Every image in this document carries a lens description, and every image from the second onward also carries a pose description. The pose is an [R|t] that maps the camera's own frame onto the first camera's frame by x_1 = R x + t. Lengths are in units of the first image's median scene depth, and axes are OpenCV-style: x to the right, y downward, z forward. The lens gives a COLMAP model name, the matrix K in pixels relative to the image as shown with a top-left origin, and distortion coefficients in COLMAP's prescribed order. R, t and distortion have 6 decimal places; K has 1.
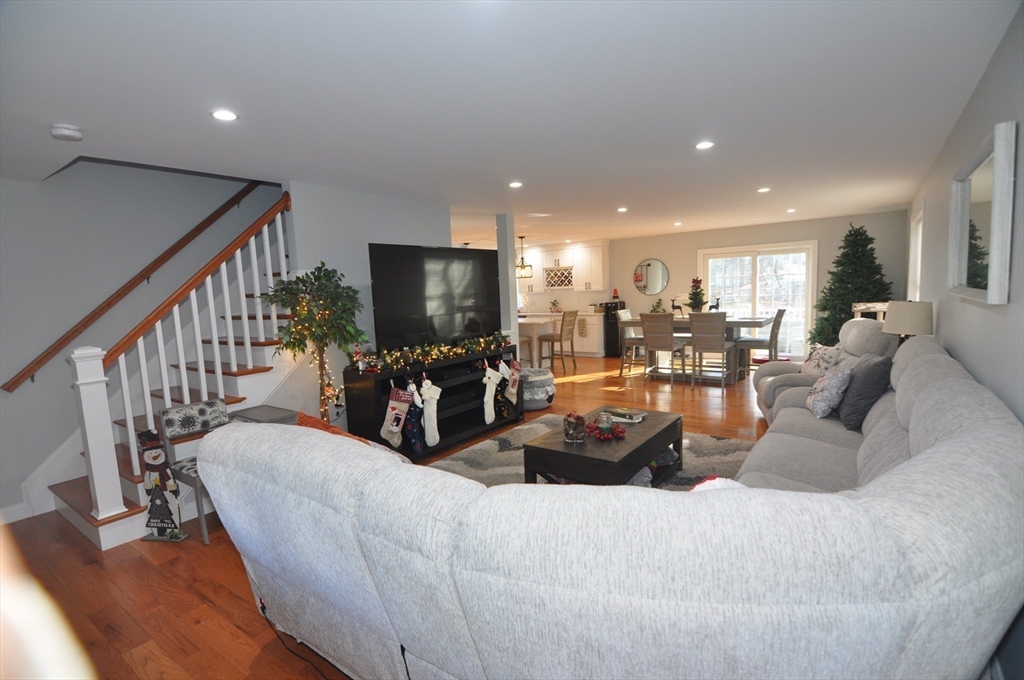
lens RADIAL K [[489.5, 0, 513.1], [0, 489.5, 341.7], [0, 0, 1]] dist [-0.017897, -0.005197]
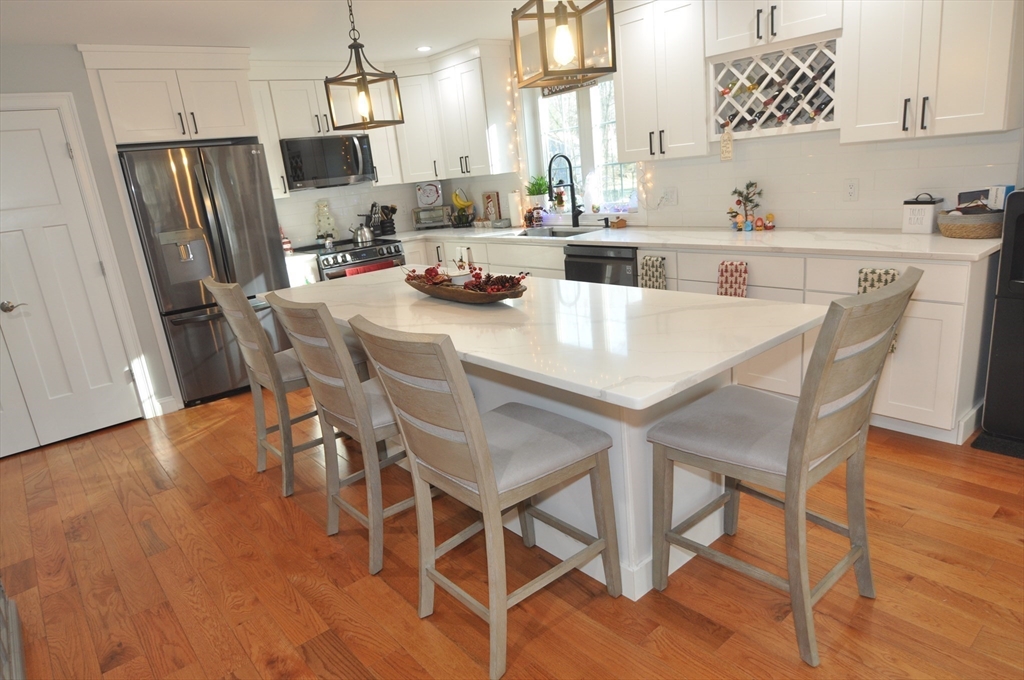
lens RADIAL K [[642.6, 0, 515.1], [0, 642.6, 345.1], [0, 0, 1]] dist [-0.000695, -0.000292]
pose [[0.969519, 0.018538, -0.244312, 0.098345], [0.026491, 0.983357, 0.179741, -0.130188], [0.243578, -0.180735, 0.952893, 1.249224]]
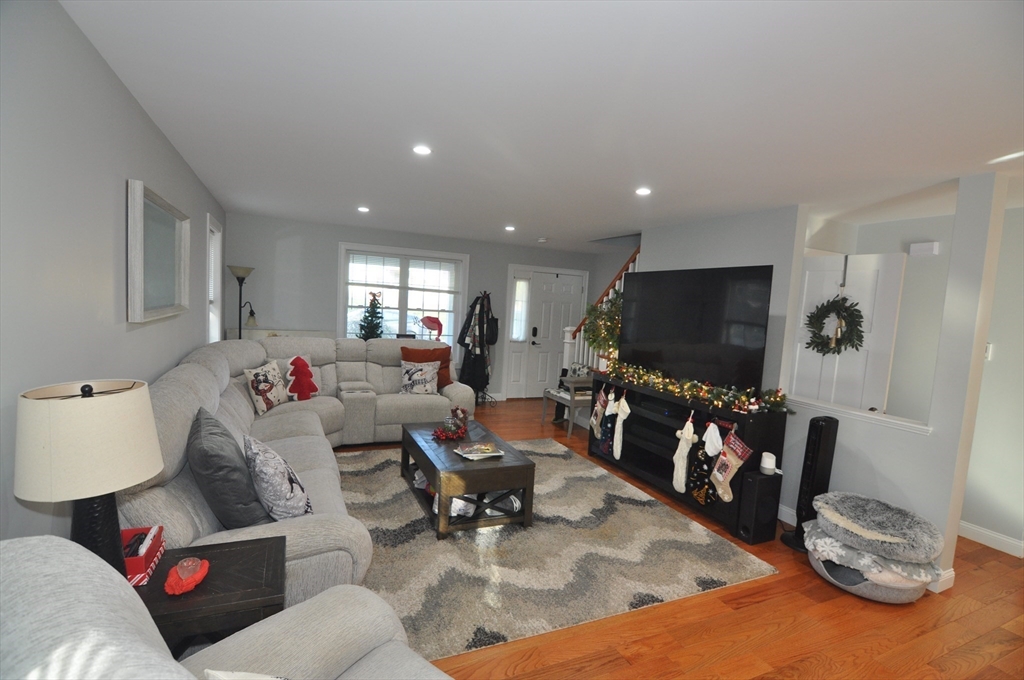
lens RADIAL K [[489.5, 0, 509.3], [0, 489.5, 344.4], [0, 0, 1]] dist [-0.017897, -0.005197]
pose [[-0.493729, 0.088977, -0.865052, 0.669072], [-0.136365, 0.974524, 0.178068, -0.147796], [0.858857, 0.205880, -0.469018, 0.985040]]
